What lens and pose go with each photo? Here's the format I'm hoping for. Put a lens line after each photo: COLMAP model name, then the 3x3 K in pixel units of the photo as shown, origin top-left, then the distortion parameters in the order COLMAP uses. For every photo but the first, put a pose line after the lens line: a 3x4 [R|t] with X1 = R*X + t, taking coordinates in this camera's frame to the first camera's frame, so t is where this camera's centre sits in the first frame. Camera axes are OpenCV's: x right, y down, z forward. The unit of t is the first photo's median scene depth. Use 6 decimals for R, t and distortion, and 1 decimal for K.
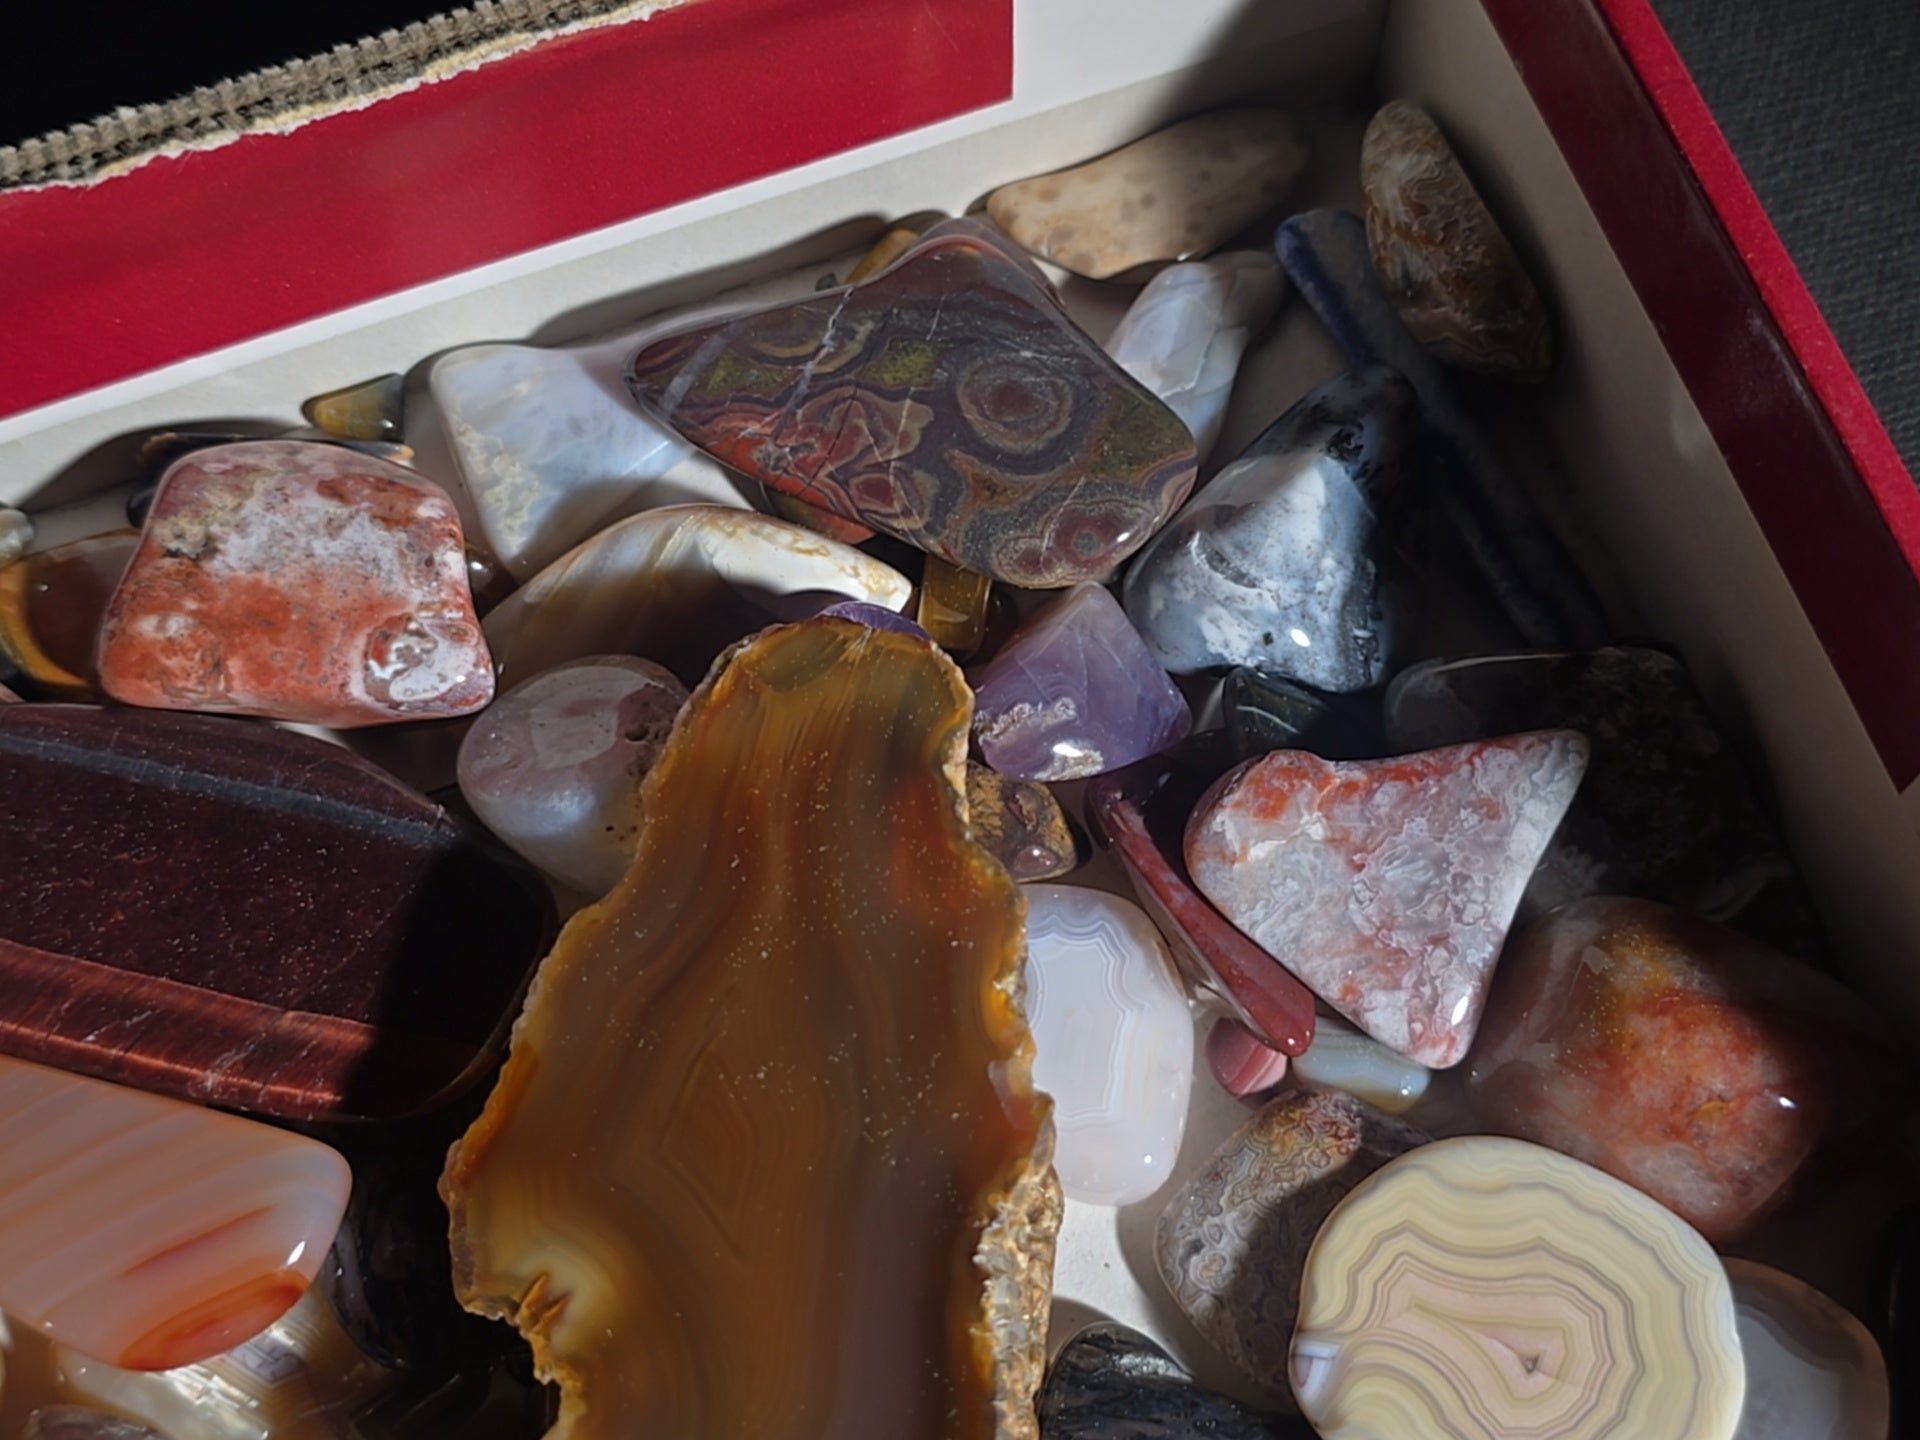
lens RADIAL K [[3073.3, 0, 1007.6], [0, 3073.3, 756.7], [0, 0, 1]] dist [0.007177, -0.512827]
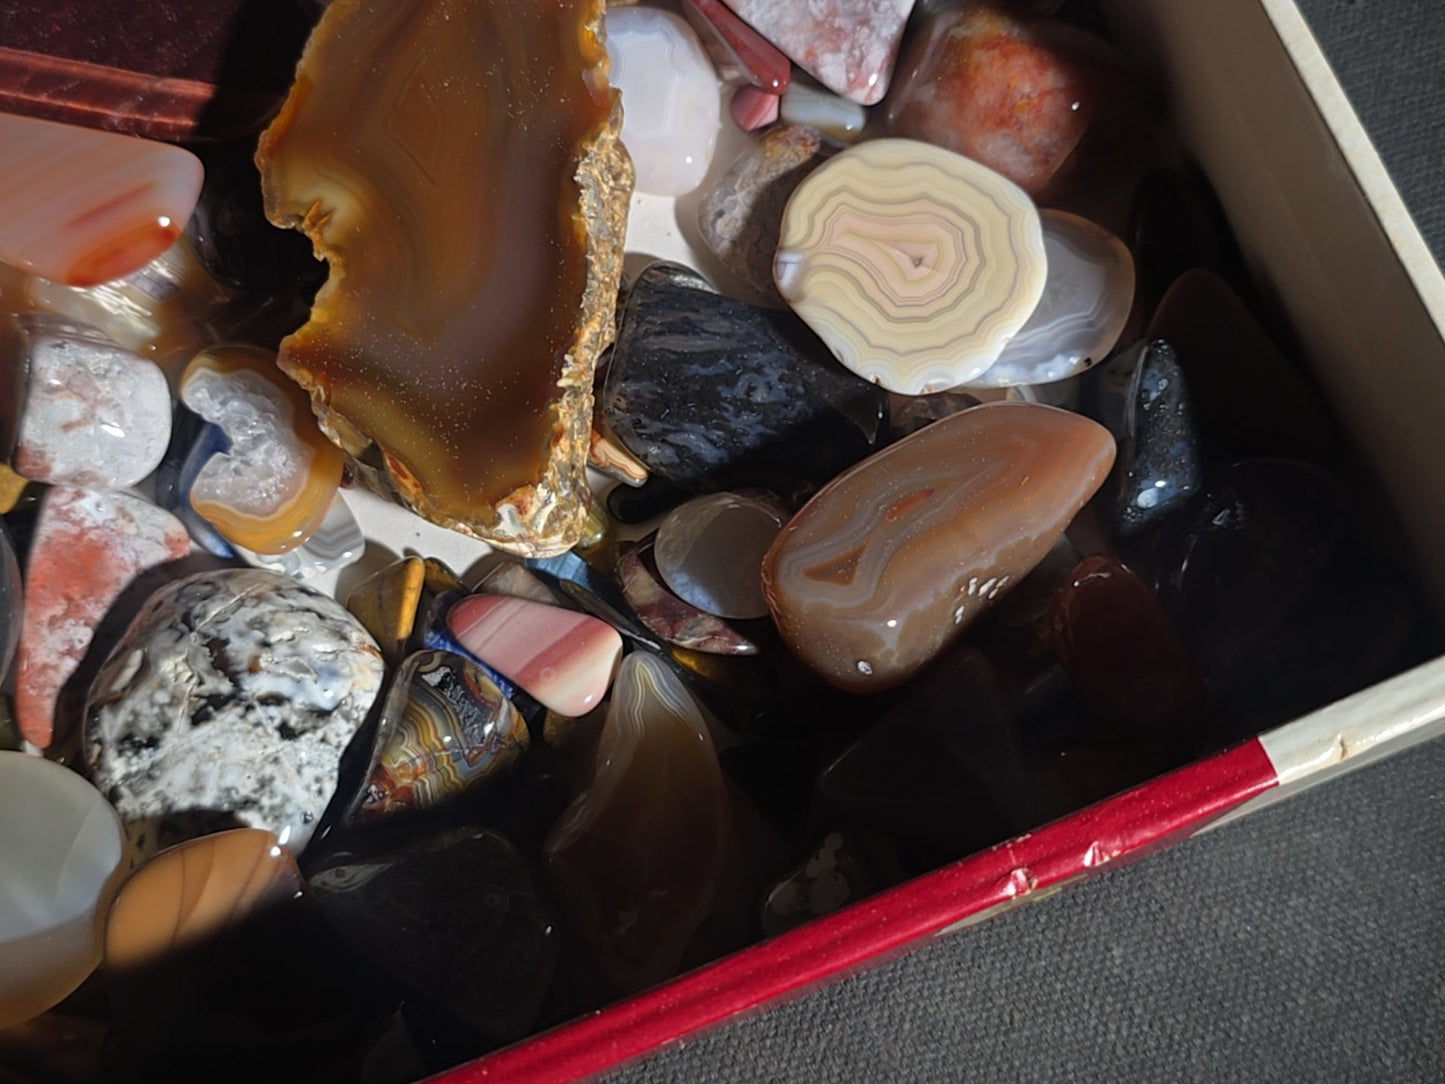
lens RADIAL K [[2243.4, 0, 781.0], [0, 2243.4, 554.1], [0, 0, 1]] dist [0.015935, -0.482222]
pose [[0.999485, -0.024675, 0.020517, 0.064385], [0.022764, 0.995799, 0.088694, 0.234350], [-0.022620, -0.088181, 0.995848, -0.214519]]
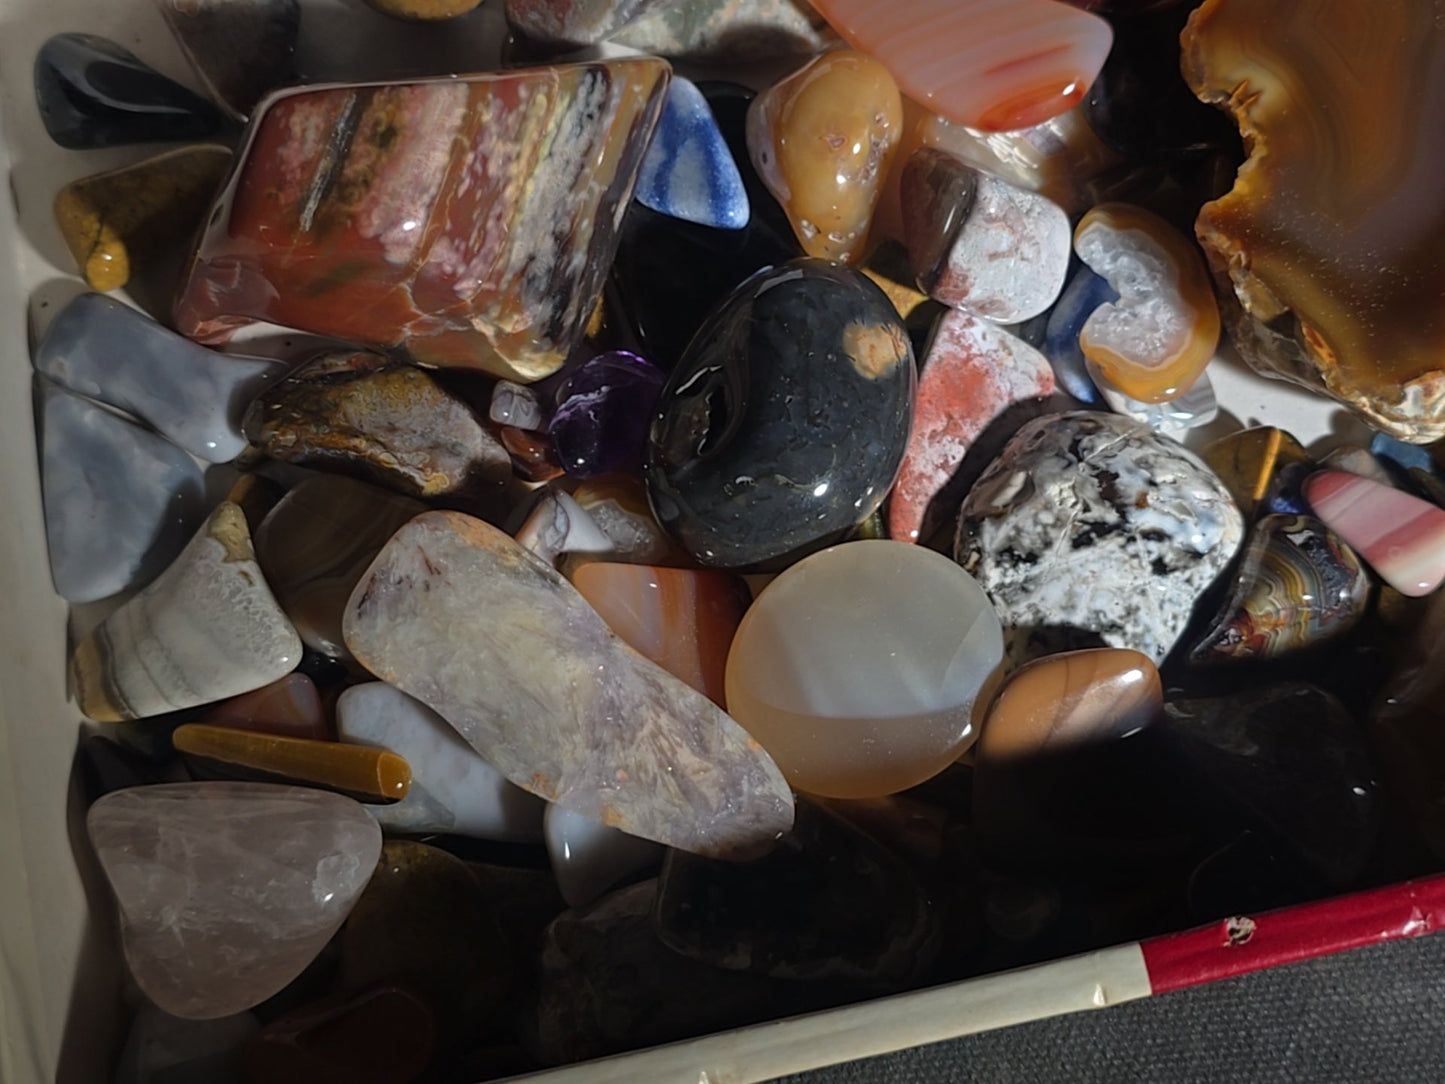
lens RADIAL K [[2245.4, 0, 722.5], [0, 2245.4, 542.0], [0, 0, 1]] dist [0.038834, -0.550373]
pose [[0.988443, 0.127629, -0.081798, -0.282474], [-0.119389, 0.987923, 0.098760, 0.309579], [0.093415, -0.087853, 0.991744, -0.309207]]
